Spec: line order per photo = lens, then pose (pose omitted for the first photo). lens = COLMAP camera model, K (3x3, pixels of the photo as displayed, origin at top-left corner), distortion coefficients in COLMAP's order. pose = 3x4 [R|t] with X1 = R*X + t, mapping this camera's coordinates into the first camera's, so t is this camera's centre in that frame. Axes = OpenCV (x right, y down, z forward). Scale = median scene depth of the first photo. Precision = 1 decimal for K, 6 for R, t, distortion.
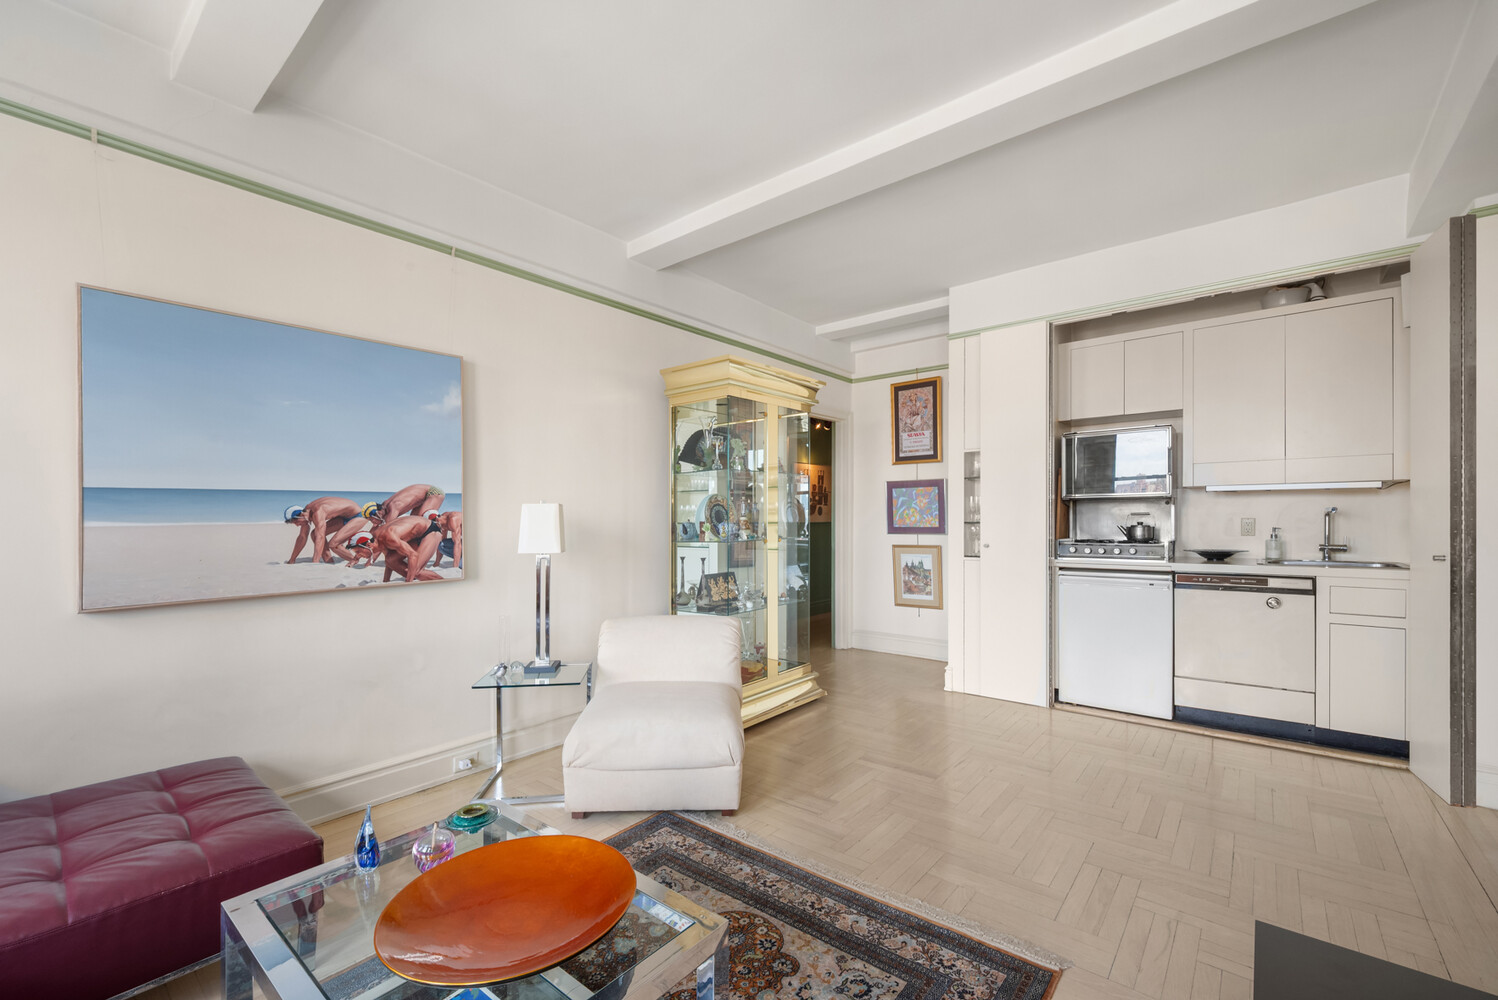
lens RADIAL K [[614.0, 0, 748.3], [0, 614.0, 515.6], [0, 0, 1]] dist [-0.004483, 0.000000]
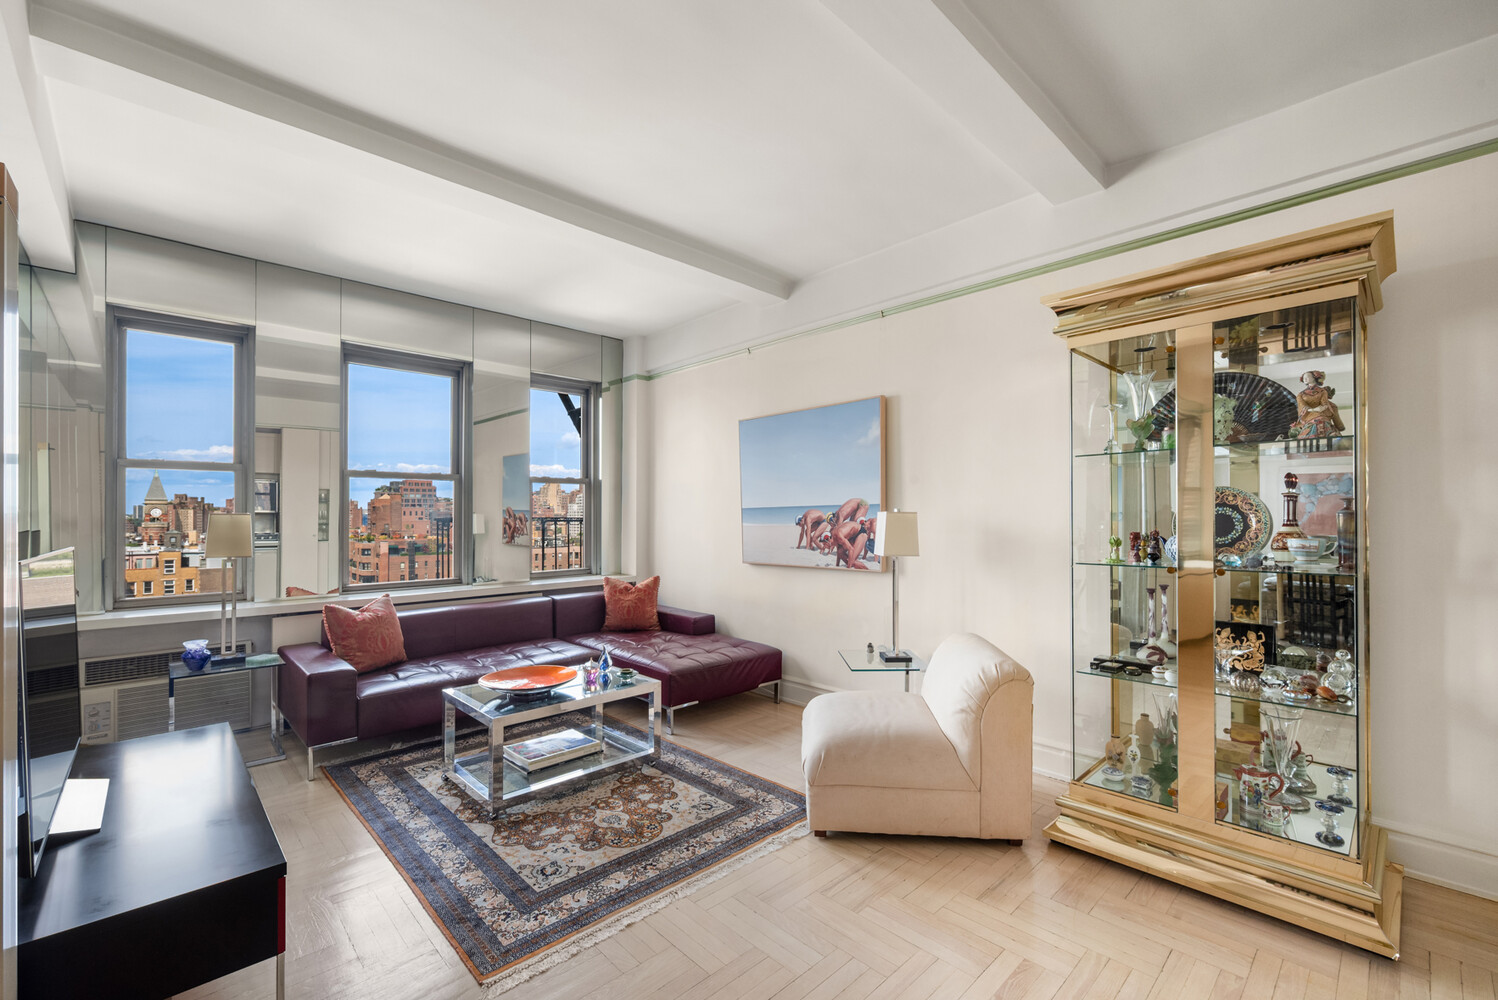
lens RADIAL K [[614.0, 0, 746.7], [0, 614.0, 506.8], [0, 0, 1]] dist [-0.004483, 0.000000]
pose [[-0.101421, -0.005309, -0.994829, 0.907874], [0.012220, 0.999904, -0.006581, -0.027676], [0.994769, -0.012824, -0.101346, 0.947654]]
